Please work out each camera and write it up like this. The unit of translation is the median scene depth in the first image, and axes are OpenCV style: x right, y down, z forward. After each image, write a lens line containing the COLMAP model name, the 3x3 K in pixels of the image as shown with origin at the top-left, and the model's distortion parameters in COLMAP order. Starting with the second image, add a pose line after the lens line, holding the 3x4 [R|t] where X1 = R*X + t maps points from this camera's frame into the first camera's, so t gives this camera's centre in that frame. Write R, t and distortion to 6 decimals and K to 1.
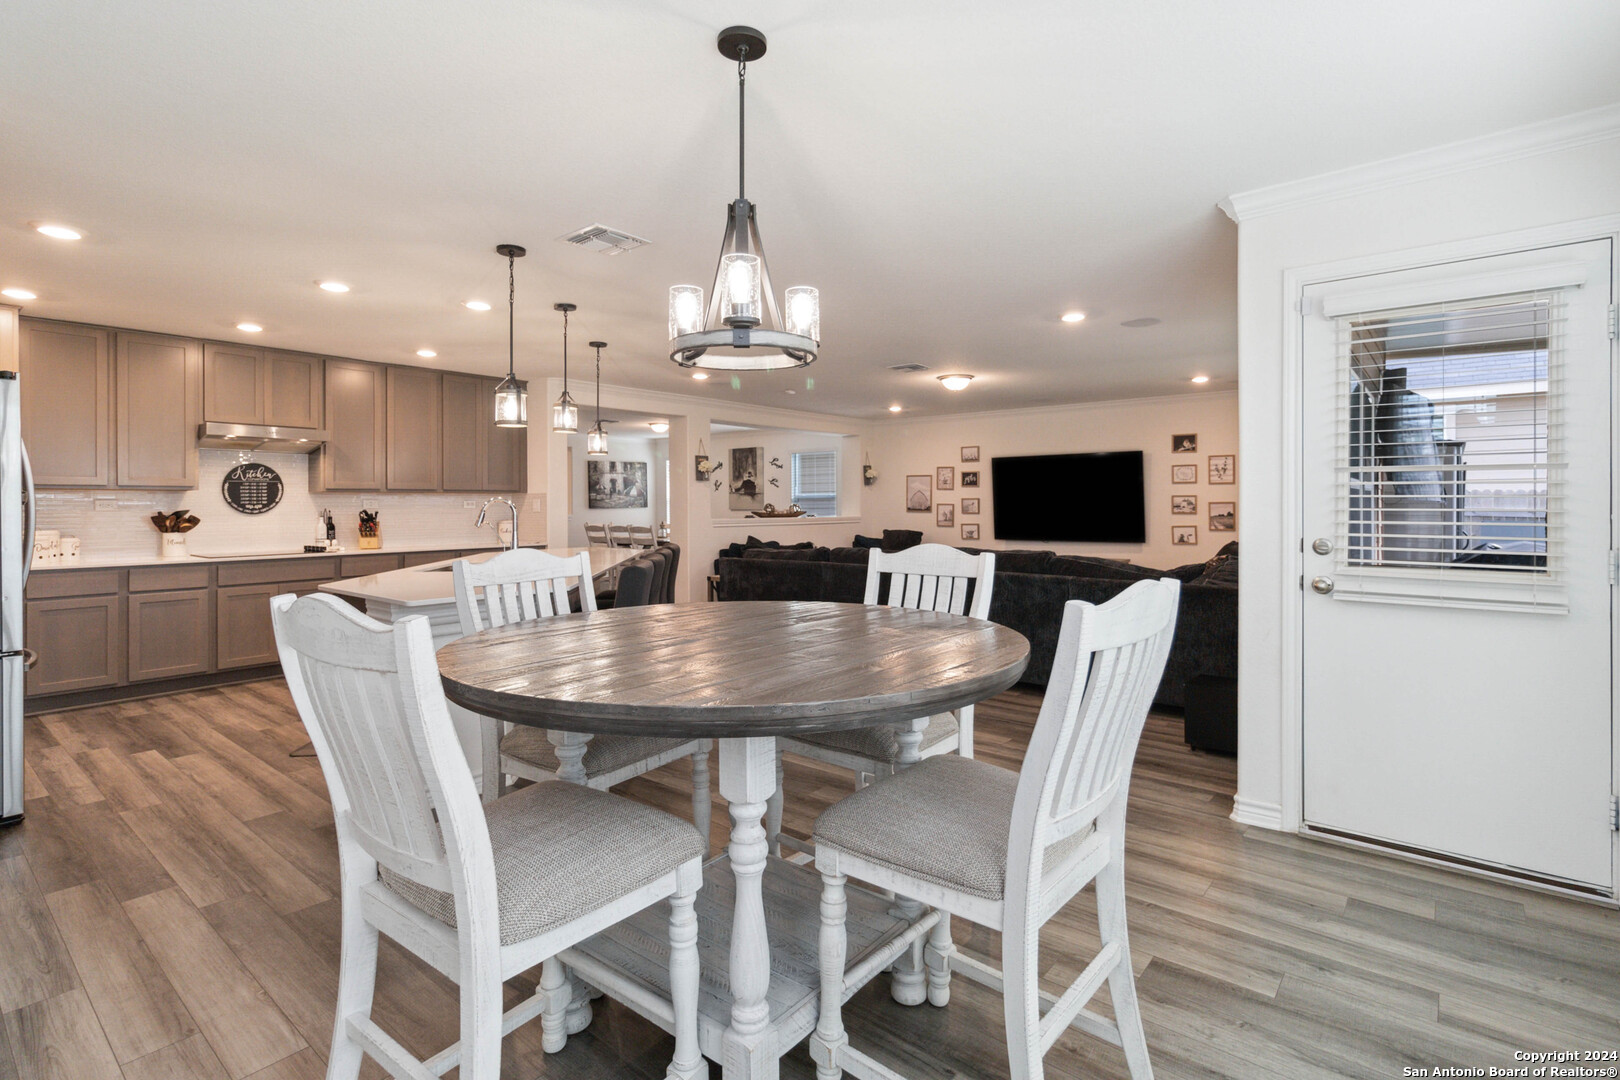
lens RADIAL K [[778.8, 0, 816.2], [0, 778.8, 508.9], [0, 0, 1]] dist [-0.000678, 0.000056]
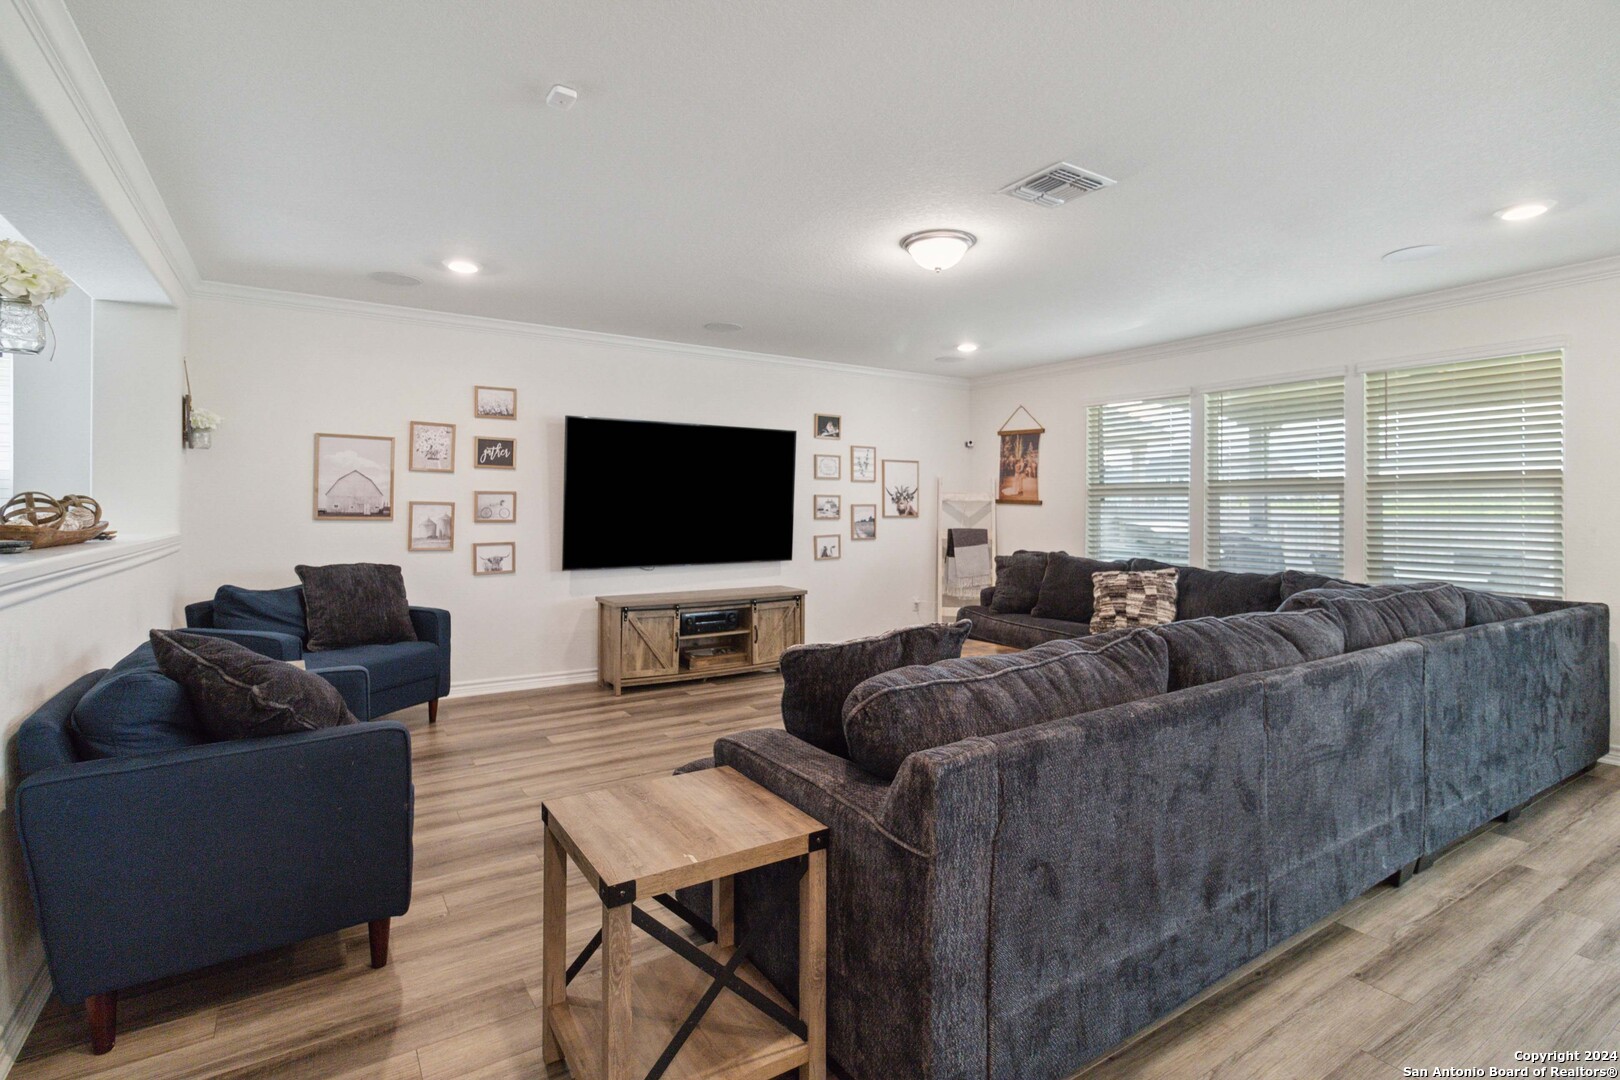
lens RADIAL K [[778.8, 0, 816.2], [0, 778.8, 508.9], [0, 0, 1]] dist [-0.000678, 0.000056]
pose [[0.292370, 0.000767, 0.956305, -0.219415], [-0.002601, 0.999997, -0.000007, -0.003093], [-0.956302, -0.002486, 0.292371, 0.661274]]
